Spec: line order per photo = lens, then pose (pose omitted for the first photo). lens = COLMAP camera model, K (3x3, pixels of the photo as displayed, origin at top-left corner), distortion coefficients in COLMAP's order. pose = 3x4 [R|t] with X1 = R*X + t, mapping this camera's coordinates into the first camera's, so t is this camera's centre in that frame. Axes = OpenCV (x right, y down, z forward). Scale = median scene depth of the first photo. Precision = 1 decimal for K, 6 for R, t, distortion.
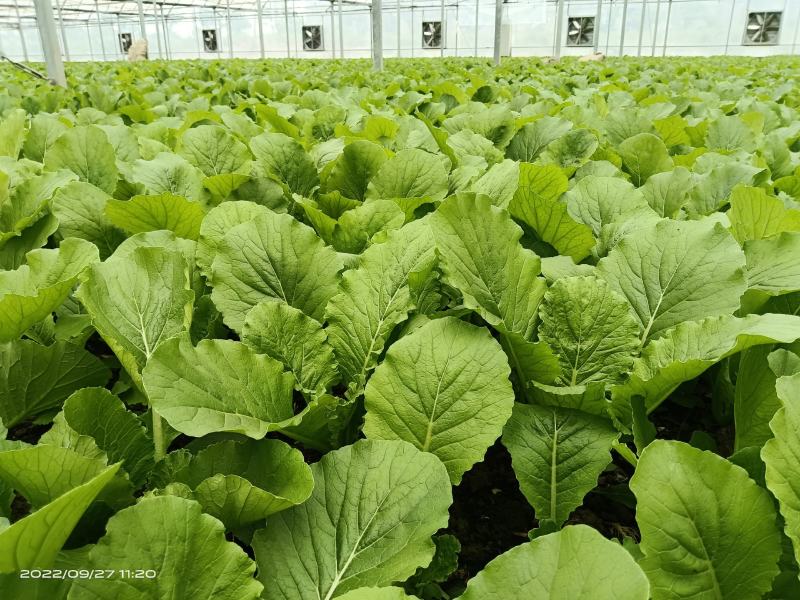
lens RADIAL K [[656.2, 0, 395.0], [0, 656.2, 300.3], [0, 0, 1]] dist [0.077265, -0.180141]
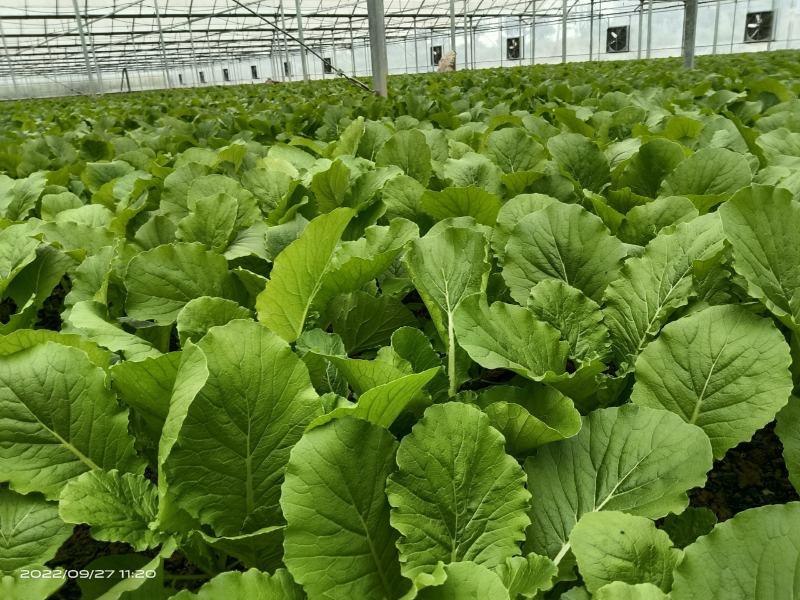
lens RADIAL K [[643.7, 0, 384.9], [0, 643.7, 299.1], [0, 0, 1]] dist [0.104066, -0.183085]
pose [[0.904570, 0.096736, -0.415205, 0.012179], [-0.098791, 0.994970, 0.016583, 0.041597], [0.414721, 0.026018, 0.909577, -0.124176]]
